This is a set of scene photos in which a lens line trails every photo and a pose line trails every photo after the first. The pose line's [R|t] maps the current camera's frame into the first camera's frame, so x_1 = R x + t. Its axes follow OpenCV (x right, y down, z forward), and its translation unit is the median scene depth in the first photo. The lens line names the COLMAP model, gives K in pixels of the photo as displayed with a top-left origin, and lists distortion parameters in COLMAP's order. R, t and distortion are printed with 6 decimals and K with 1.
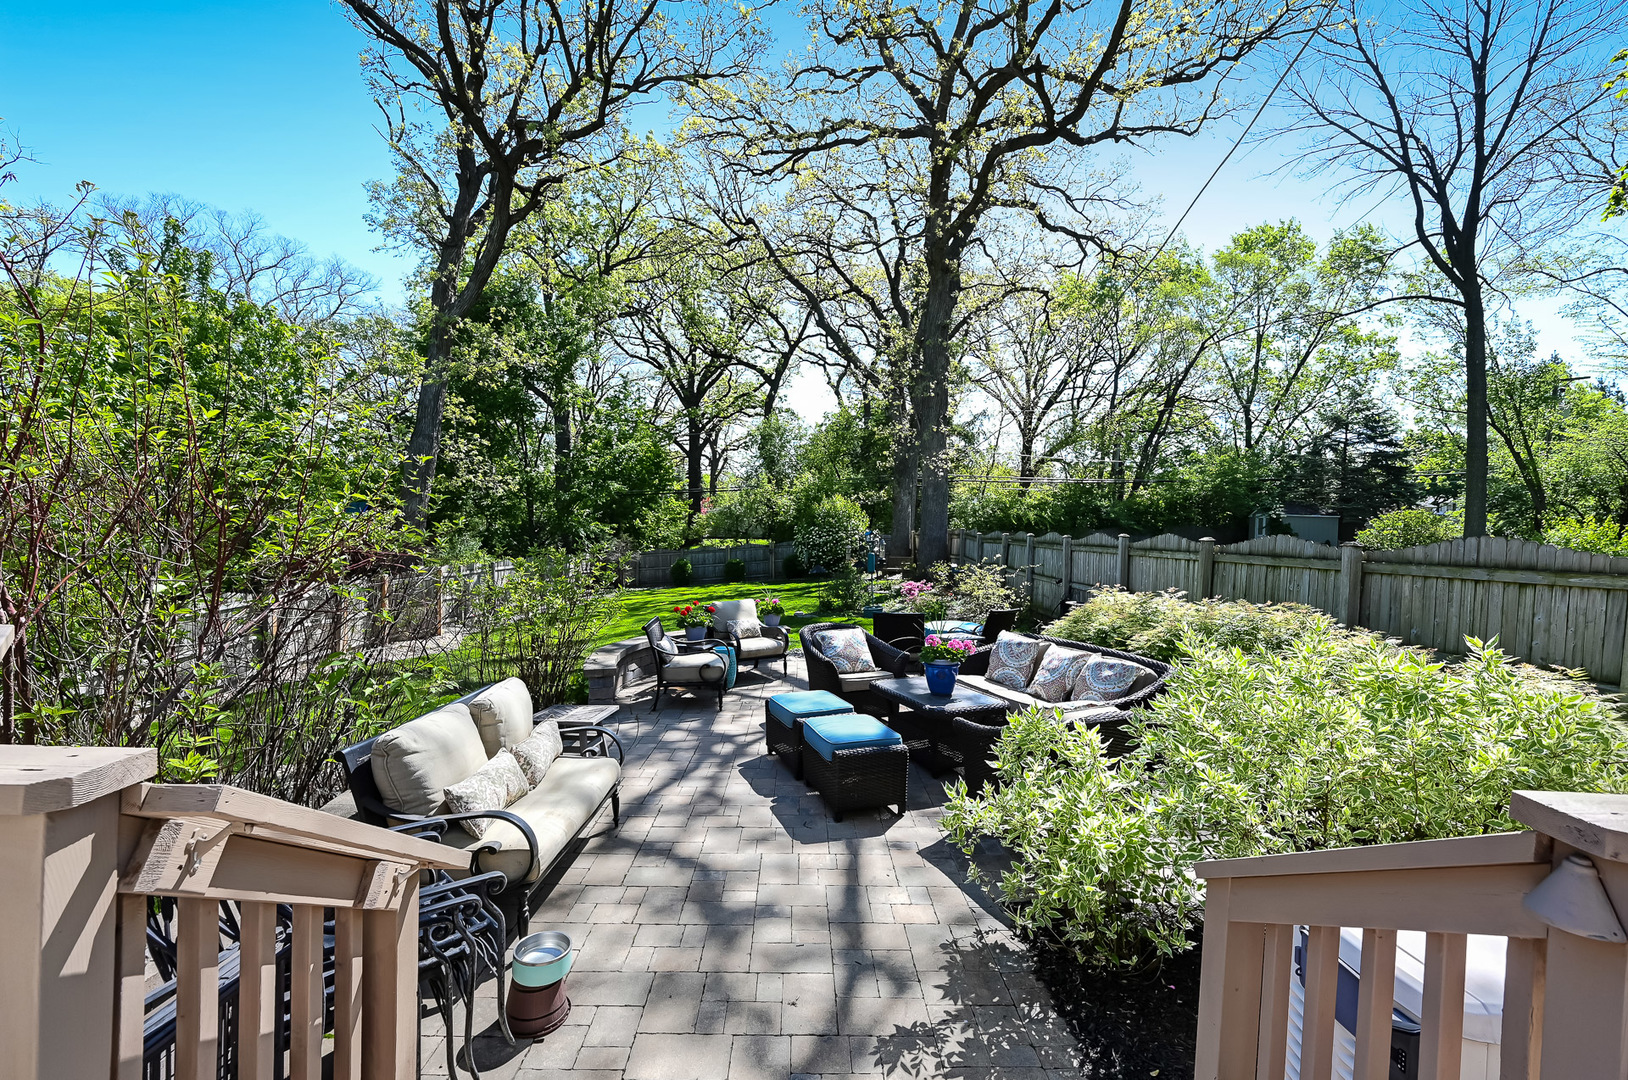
lens RADIAL K [[693.9, 0, 817.7], [0, 693.9, 545.3], [0, 0, 1]] dist [-0.008024, 0.002880]
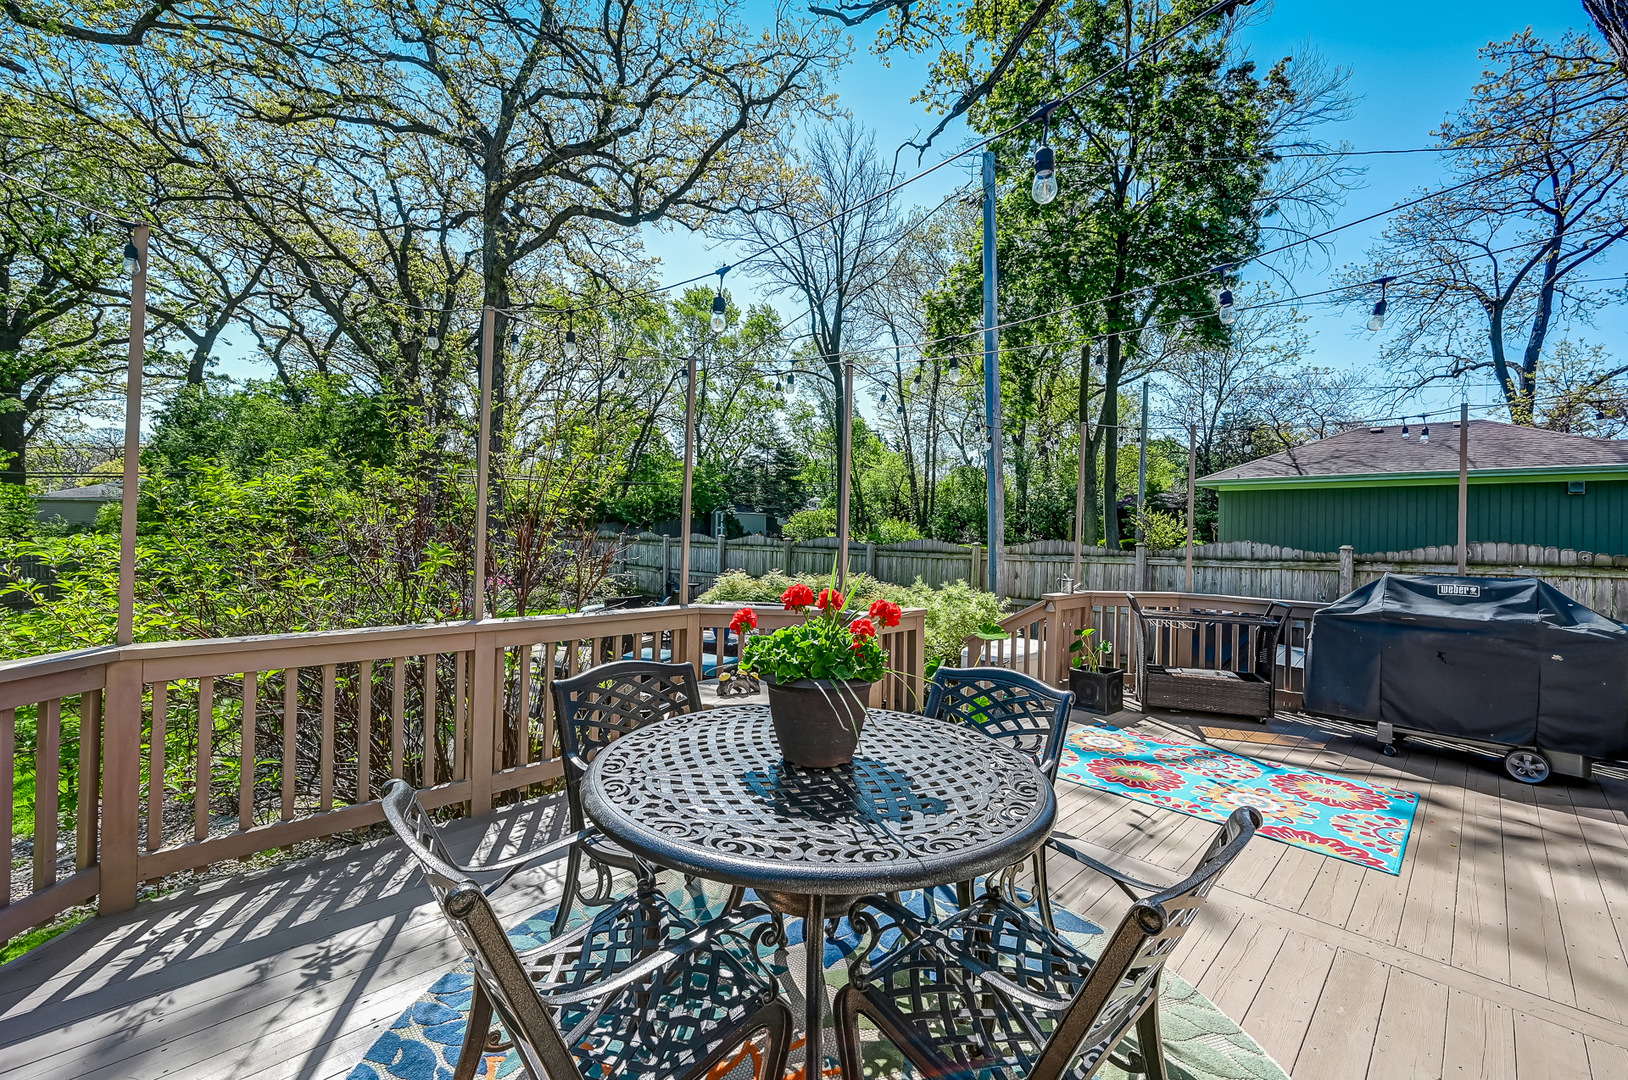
lens RADIAL K [[671.1, 0, 806.5], [0, 671.1, 533.3], [0, 0, 1]] dist [0.009422, 0.000076]
pose [[0.723031, -0.015910, 0.690632, -0.142179], [0.016432, 0.999848, 0.005830, -0.008364], [-0.690620, 0.007133, 0.723182, -0.059408]]
